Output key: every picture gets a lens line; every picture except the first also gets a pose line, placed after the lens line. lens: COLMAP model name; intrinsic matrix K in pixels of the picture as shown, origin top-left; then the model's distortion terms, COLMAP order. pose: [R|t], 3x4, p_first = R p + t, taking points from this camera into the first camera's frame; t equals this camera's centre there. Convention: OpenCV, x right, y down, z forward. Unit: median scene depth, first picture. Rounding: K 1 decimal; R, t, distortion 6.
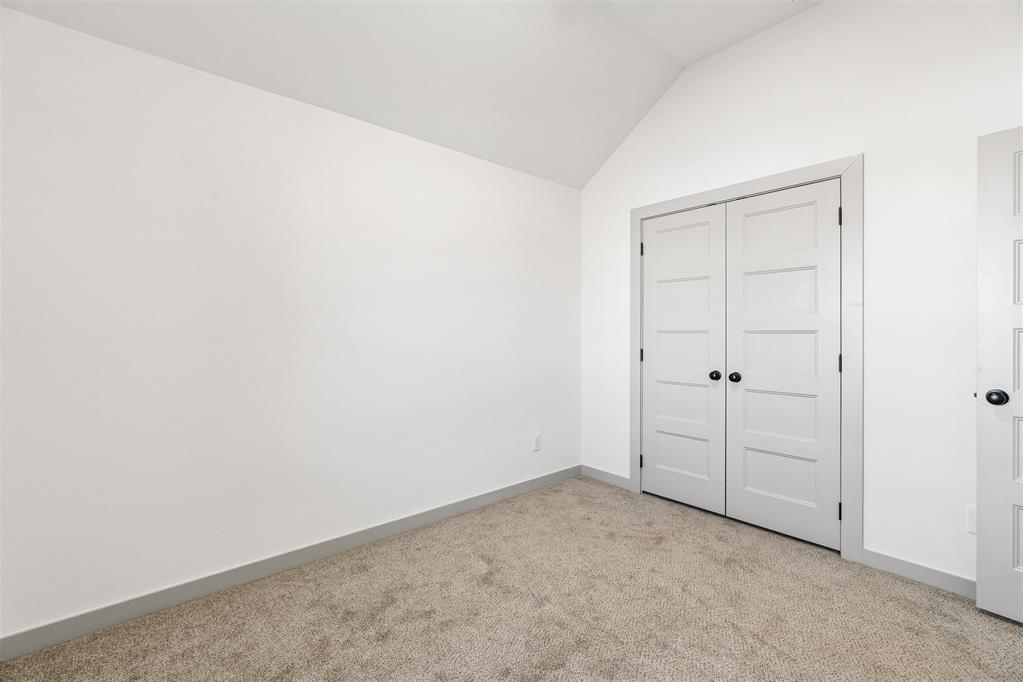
lens RADIAL K [[464.1, 0, 510.2], [0, 464.1, 341.5], [0, 0, 1]] dist [-0.012698, -0.000216]
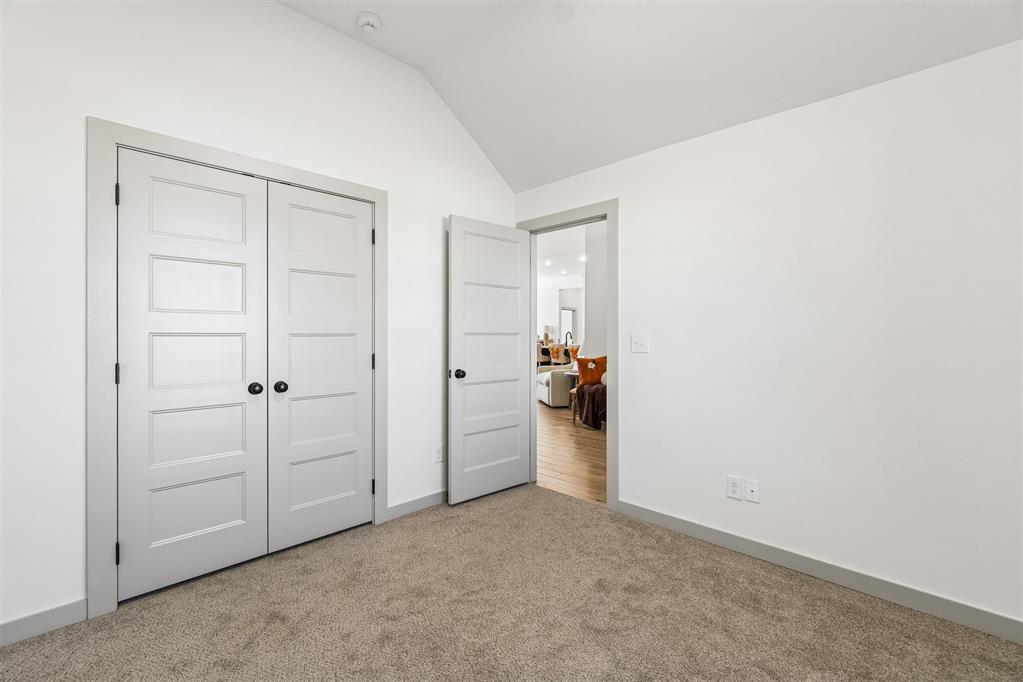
lens RADIAL K [[446.8, 0, 516.0], [0, 446.8, 342.6], [0, 0, 1]] dist [0.011740, -0.000216]
pose [[-0.096408, -0.019051, 0.995160, -0.402929], [0.022692, 0.999515, 0.021333, -0.014077], [-0.995083, 0.024639, -0.095929, 0.651467]]
